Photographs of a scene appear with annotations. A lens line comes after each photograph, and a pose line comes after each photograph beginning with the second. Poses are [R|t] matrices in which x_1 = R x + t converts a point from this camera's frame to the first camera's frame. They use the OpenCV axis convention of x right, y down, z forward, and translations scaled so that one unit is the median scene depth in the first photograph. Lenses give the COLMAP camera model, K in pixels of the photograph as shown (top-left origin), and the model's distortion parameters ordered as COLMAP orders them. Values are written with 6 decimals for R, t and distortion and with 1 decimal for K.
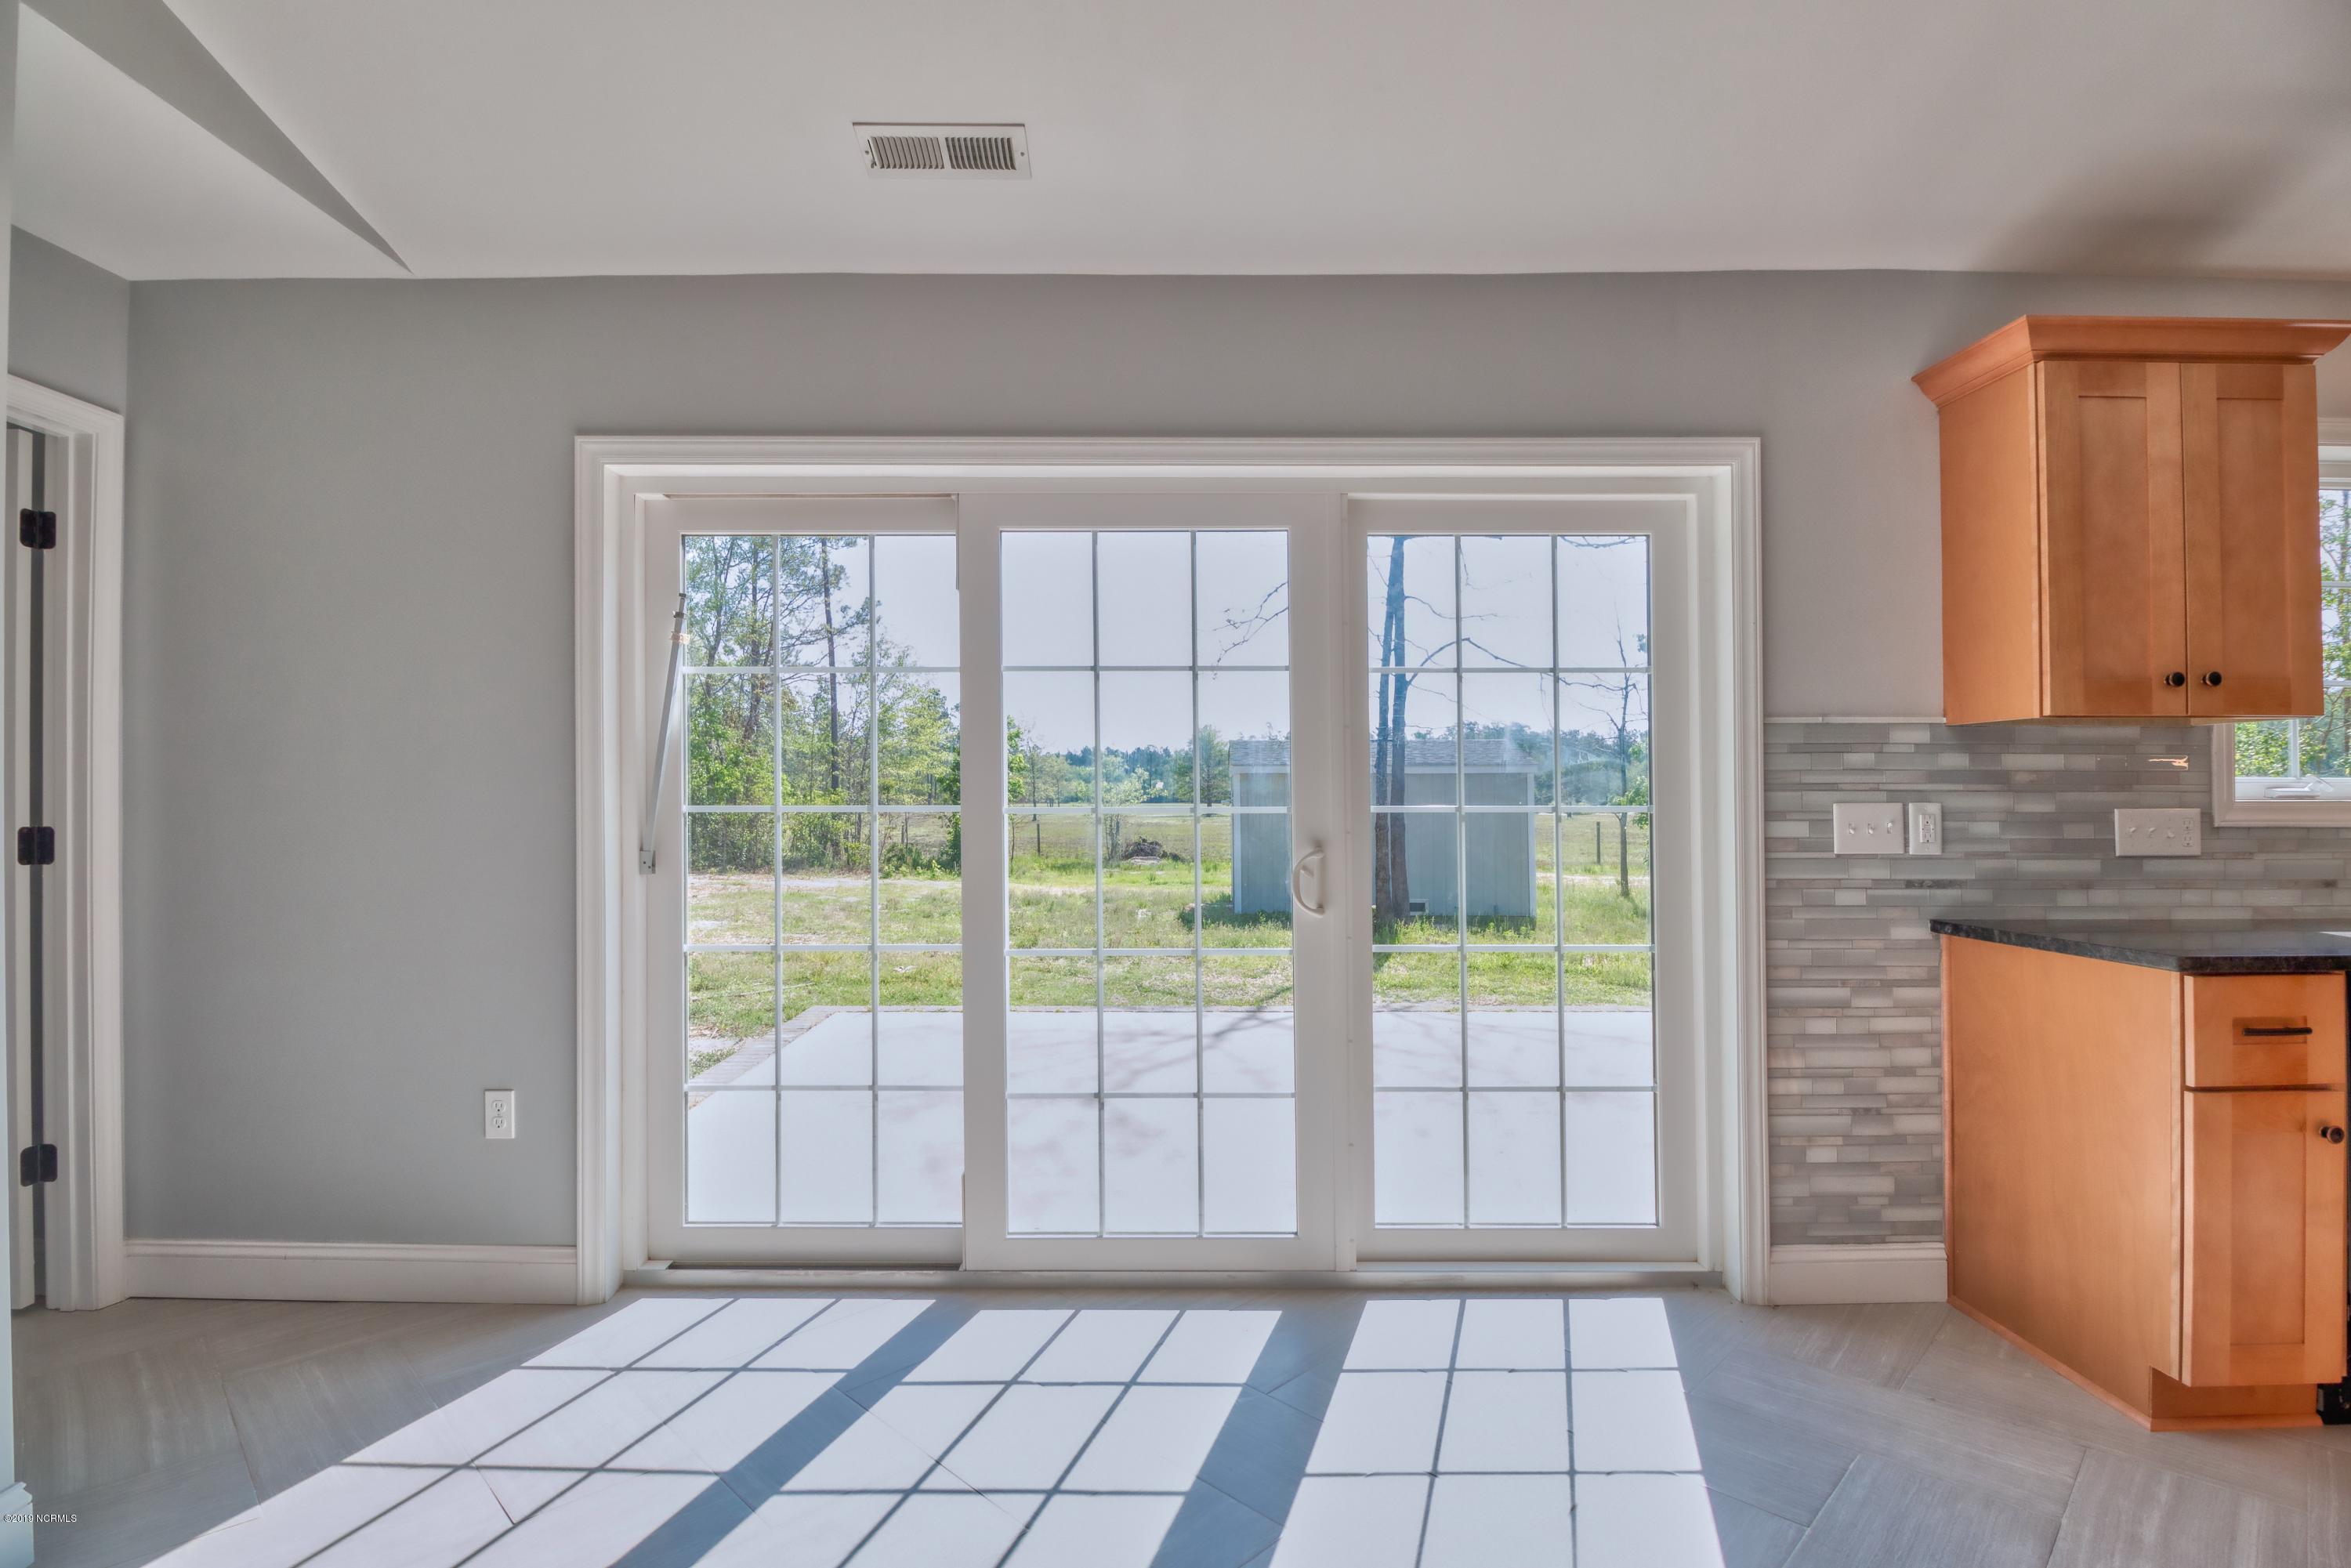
lens RADIAL K [[1108.3, 0, 1175.5], [0, 1108.3, 784.0], [0, 0, 1]] dist [0.001017, -0.014609]
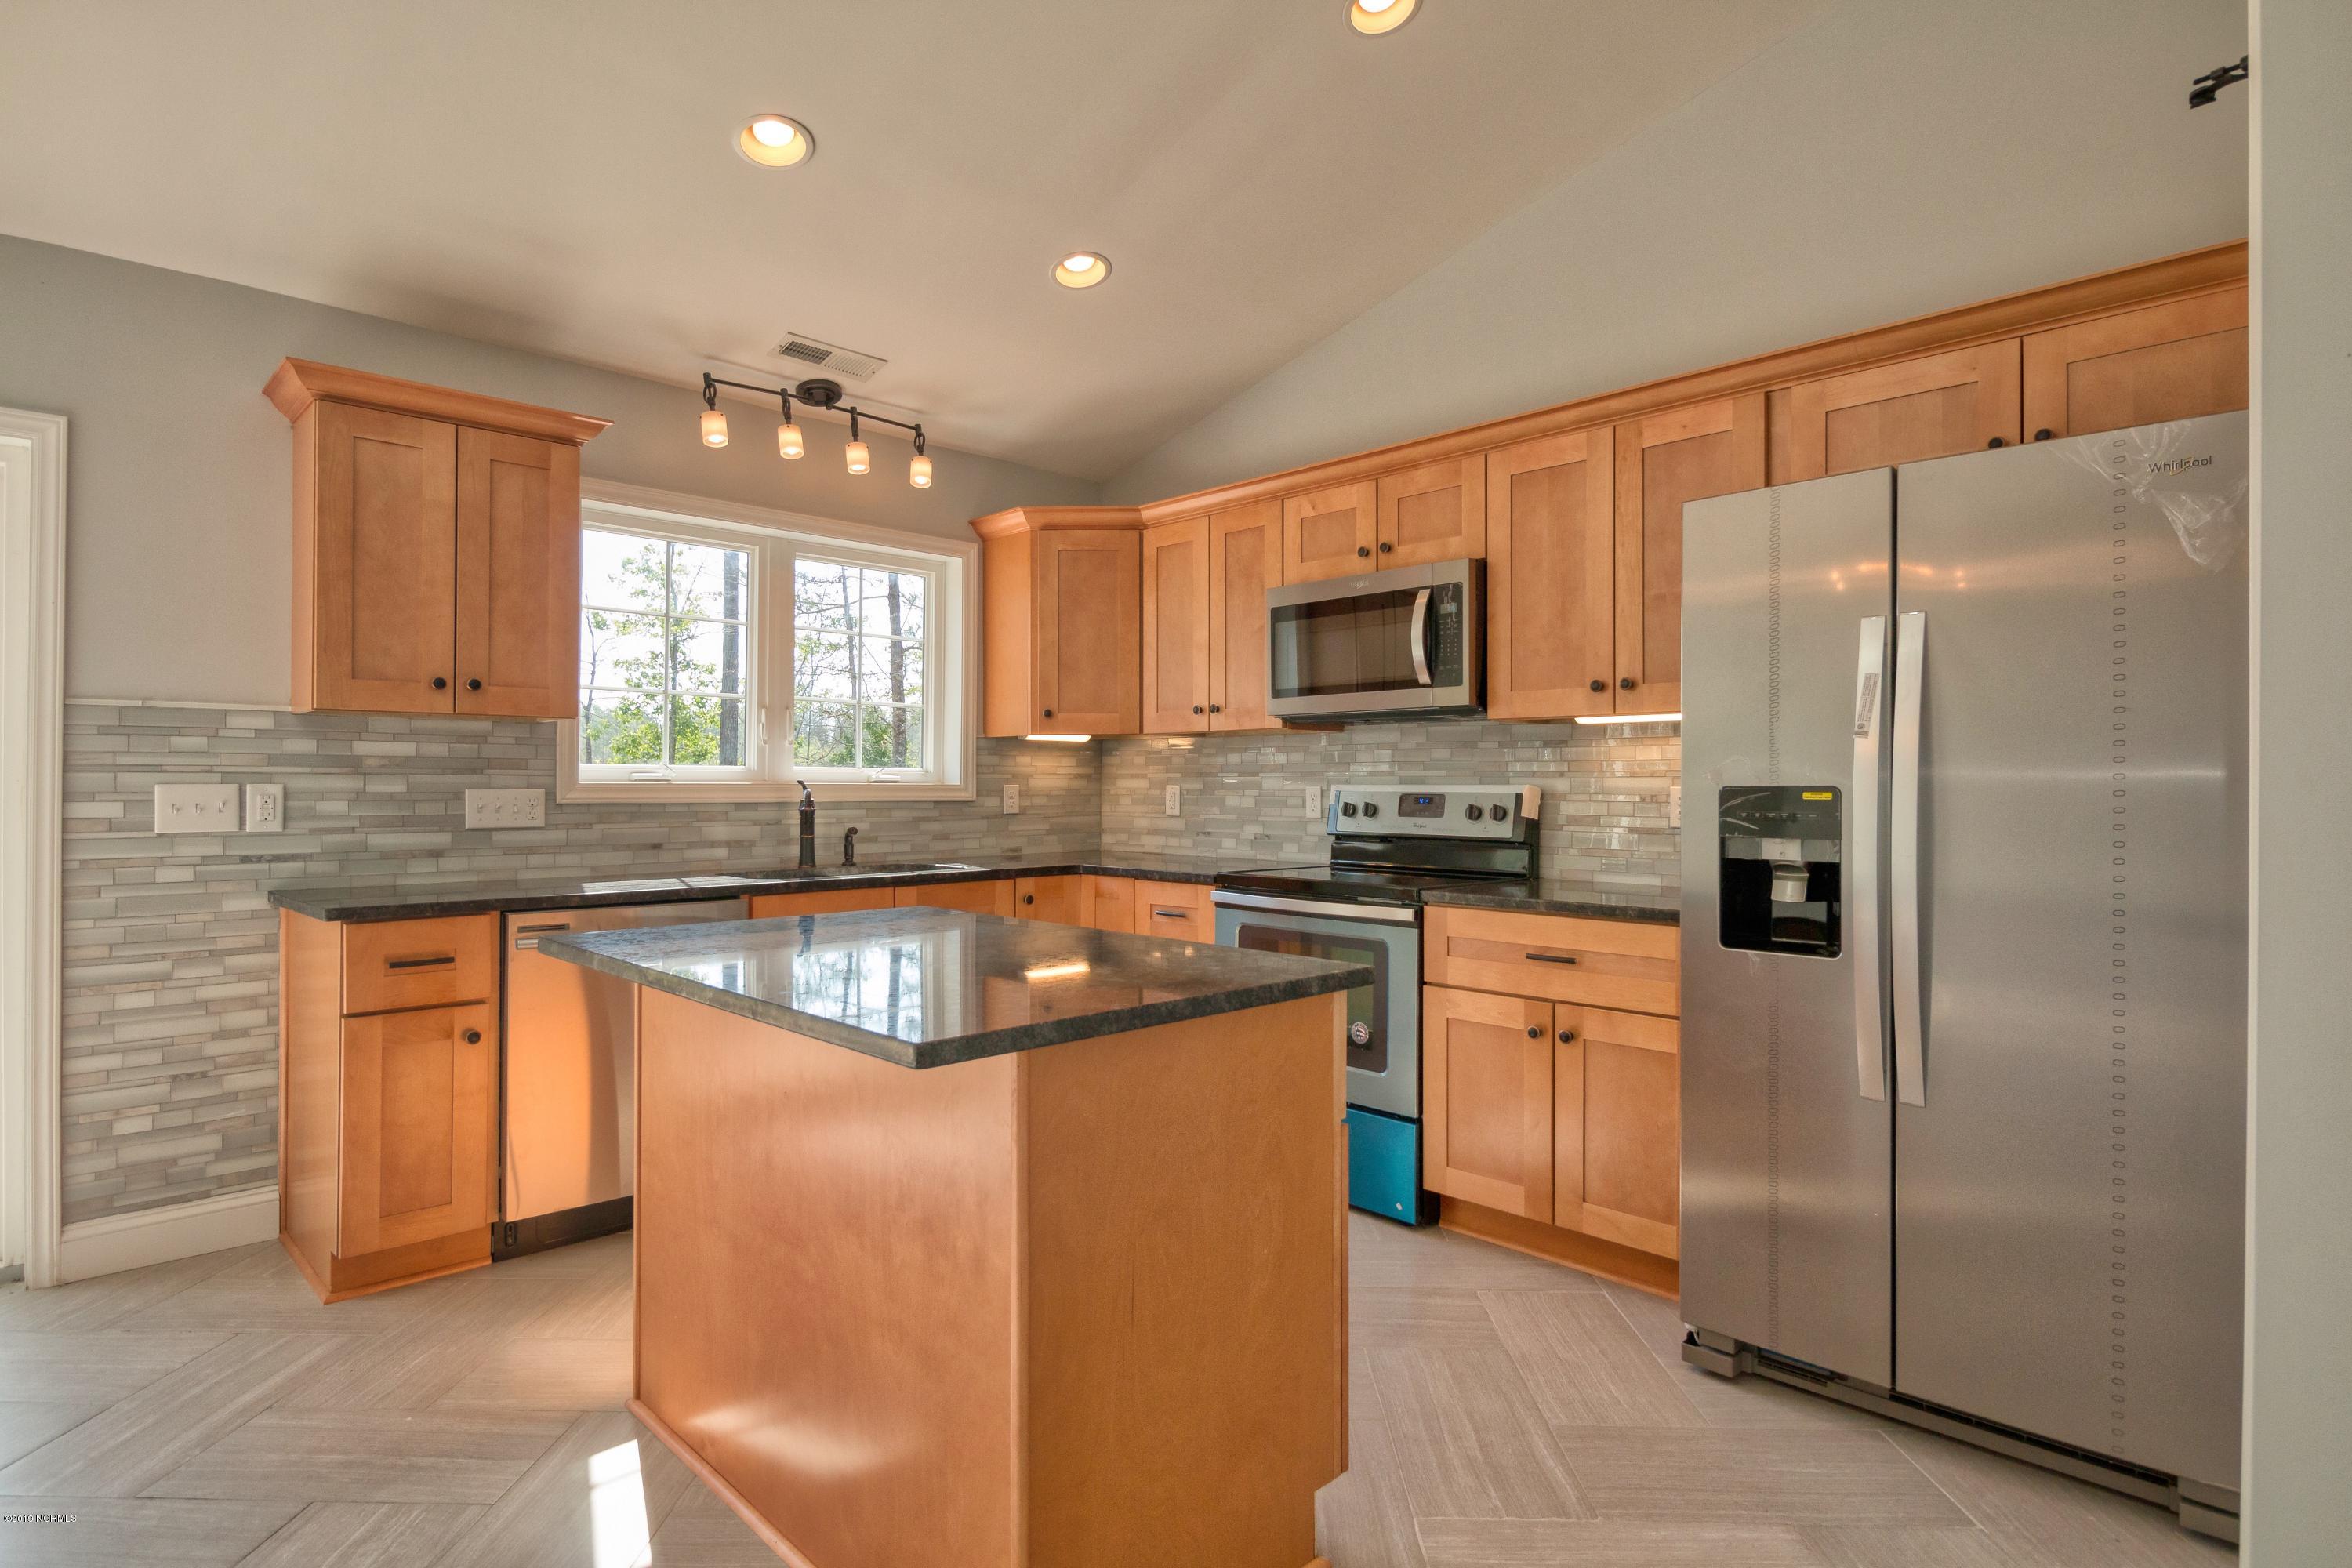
lens RADIAL K [[1219.4, 0, 1176.0], [0, 1219.4, 784.0], [0, 0, 1]] dist [0.001116, 0.000250]
pose [[0.718133, 0.001673, 0.695904, 0.489950], [-0.012818, 0.999859, 0.010824, -0.007518], [-0.695787, -0.016693, 0.718054, -0.487729]]
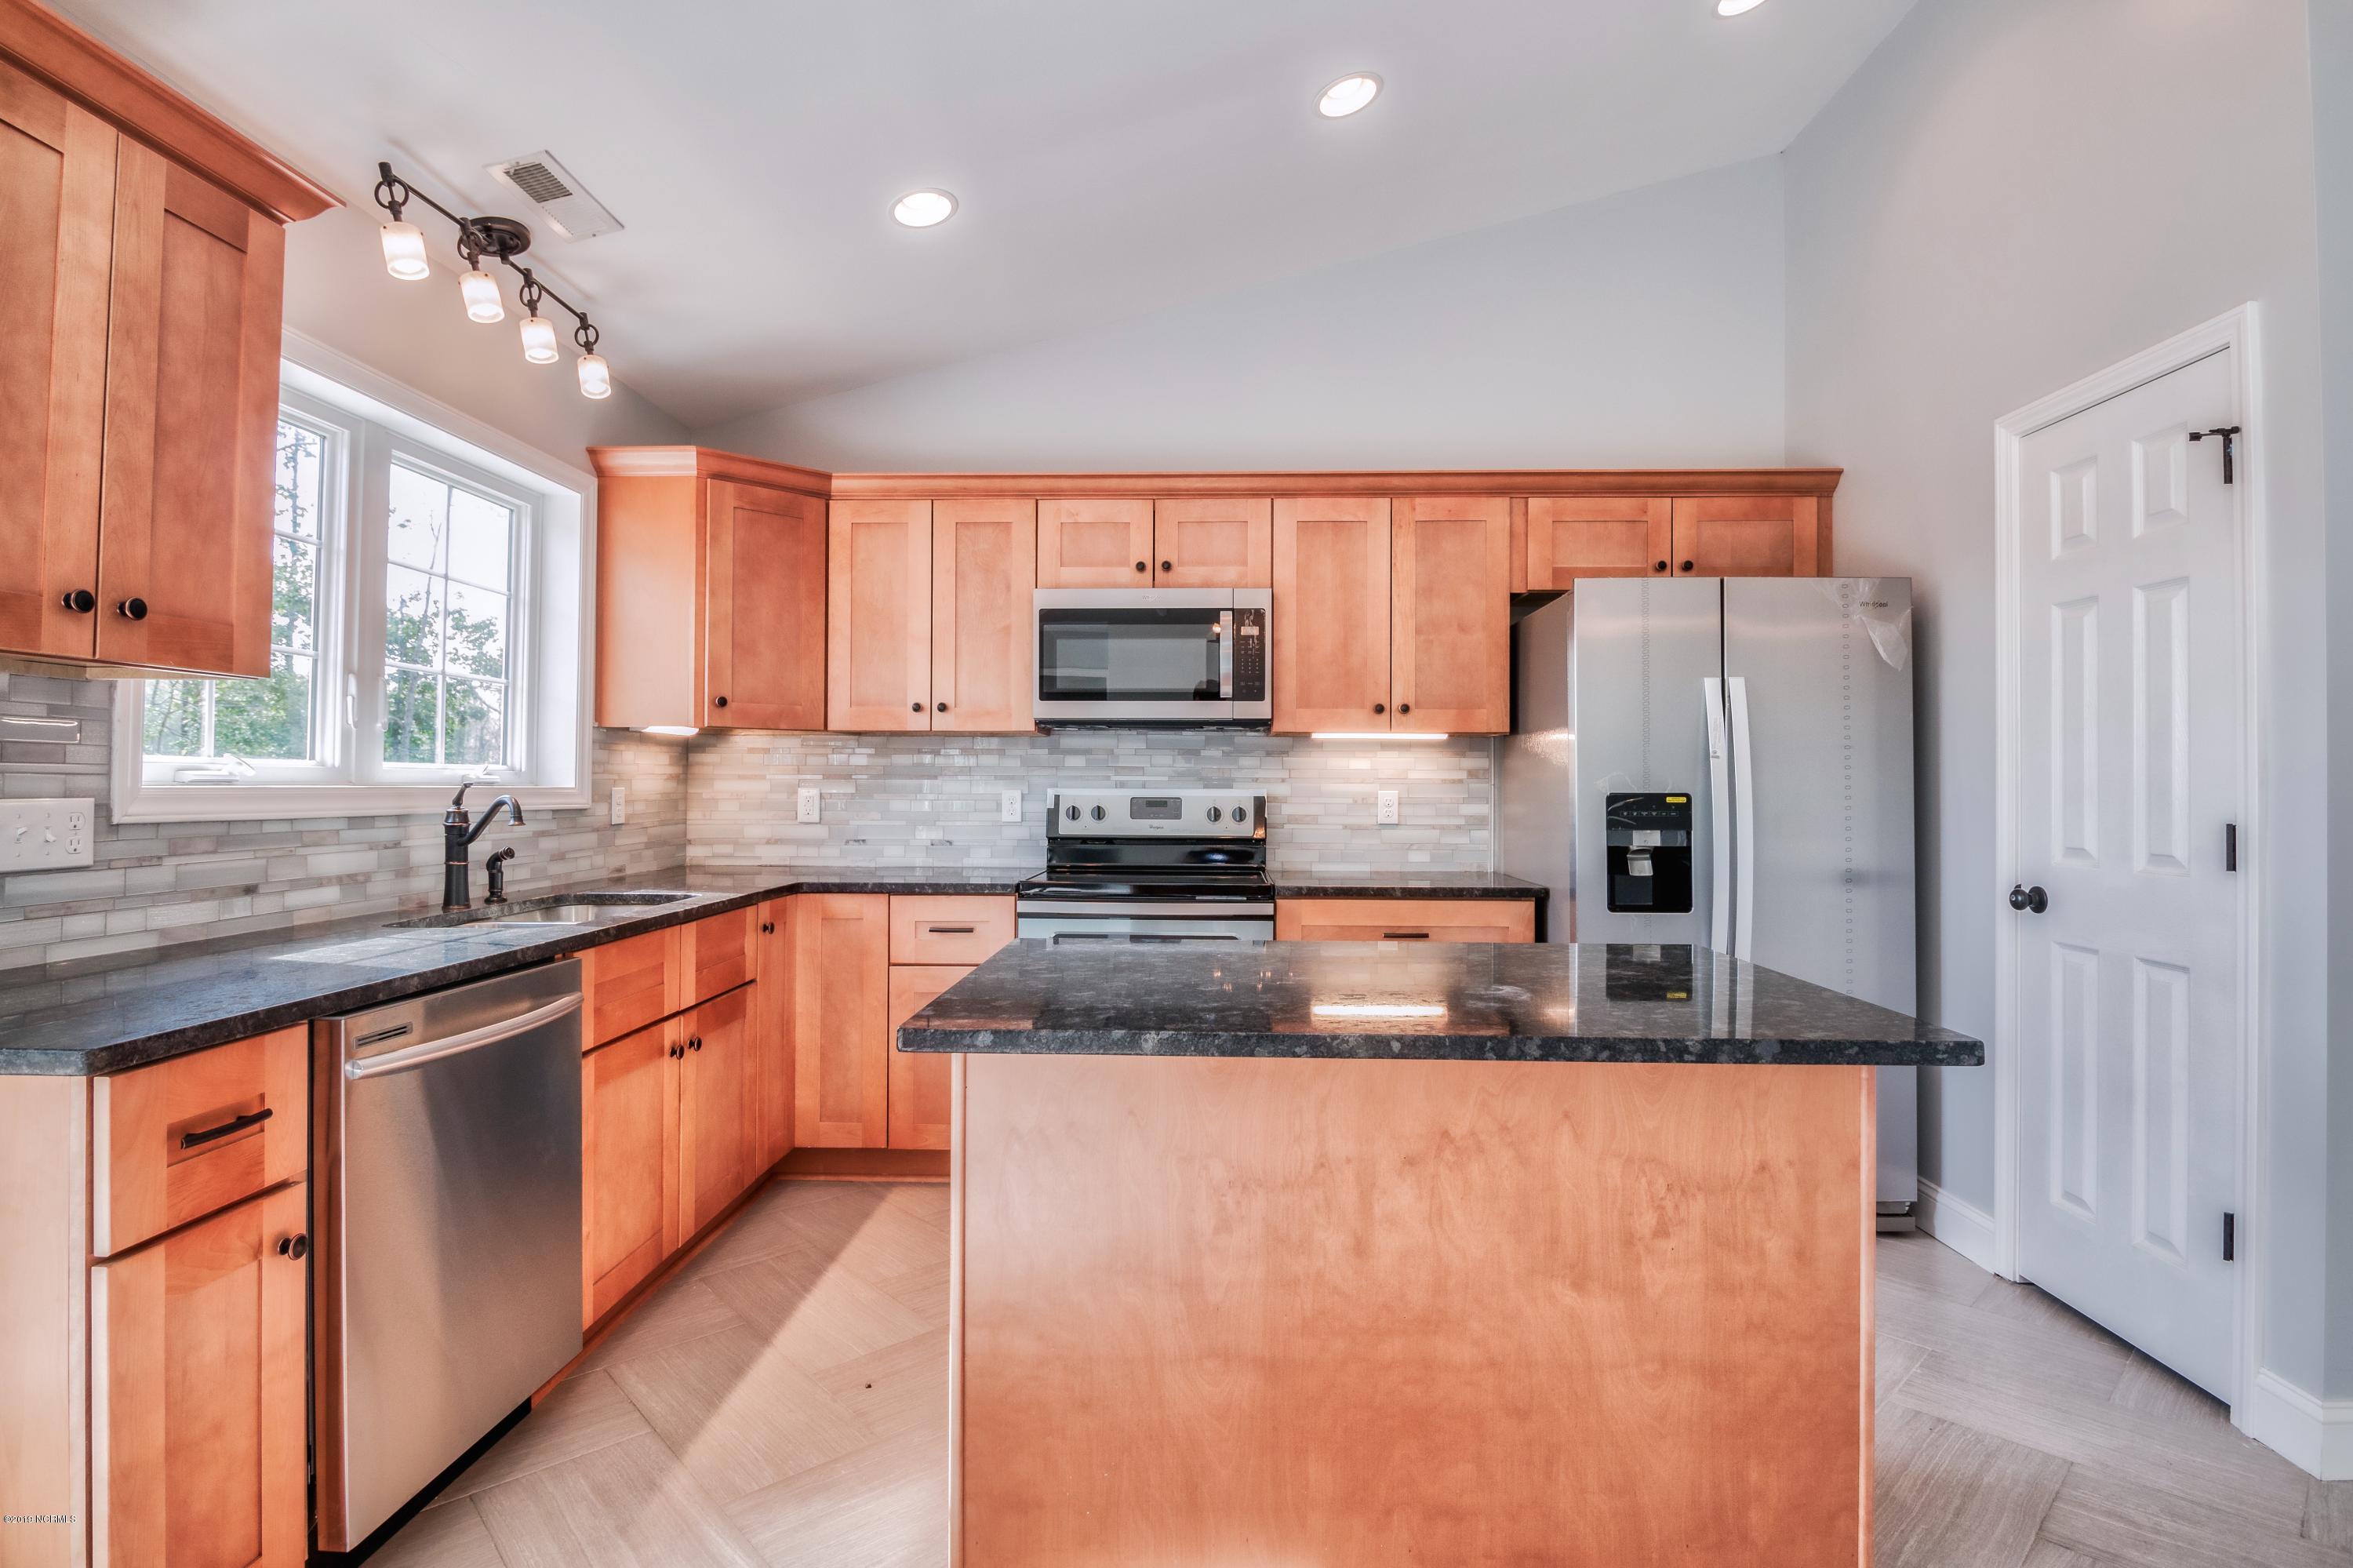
lens RADIAL K [[1162.4, 0, 1173.3], [0, 1162.4, 757.4], [0, 0, 1]] dist [-0.019651, -0.001757]
pose [[0.028560, 0.023741, 0.999310, 0.230124], [-0.020602, 0.999520, -0.023157, -0.000784], [-0.999380, -0.019927, 0.029035, 0.295619]]
